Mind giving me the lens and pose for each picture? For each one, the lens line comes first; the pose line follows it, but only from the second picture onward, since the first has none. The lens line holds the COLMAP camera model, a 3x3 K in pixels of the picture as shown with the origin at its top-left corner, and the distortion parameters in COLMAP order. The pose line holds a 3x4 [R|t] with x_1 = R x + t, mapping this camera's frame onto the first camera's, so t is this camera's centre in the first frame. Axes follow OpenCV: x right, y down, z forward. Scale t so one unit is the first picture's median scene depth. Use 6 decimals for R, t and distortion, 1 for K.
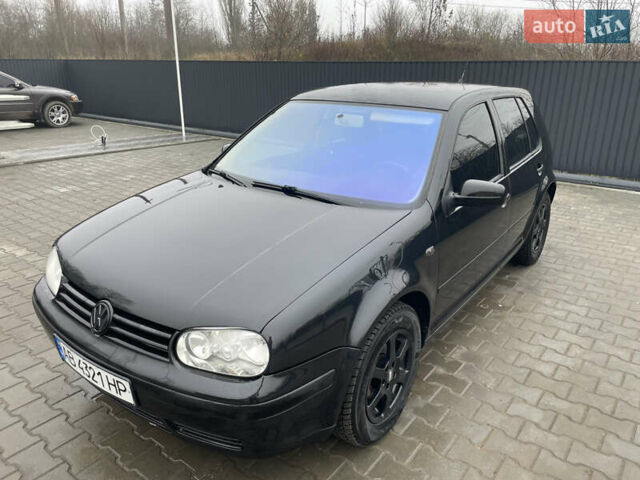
lens RADIAL K [[468.8, 0, 321.5], [0, 468.8, 242.9], [0, 0, 1]] dist [0.027561, -0.025900]
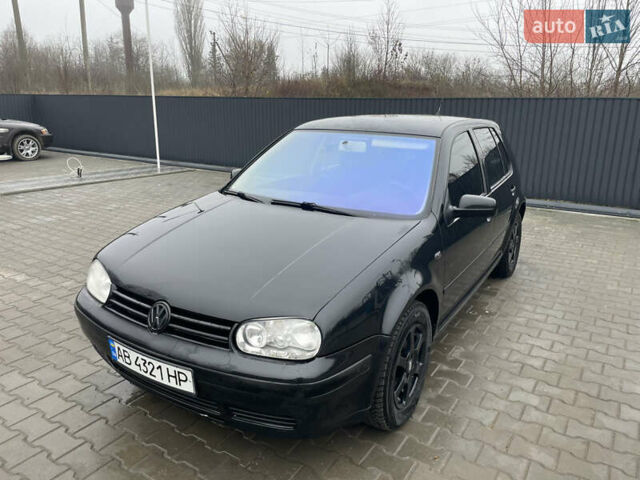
lens RADIAL K [[468.8, 0, 317.5], [0, 468.8, 236.0], [0, 0, 1]] dist [0.027561, -0.025900]
pose [[0.996972, -0.017153, 0.075842, -0.116806], [0.023409, 0.996325, -0.082387, 0.045552], [-0.074150, 0.083913, 0.993710, -0.096431]]
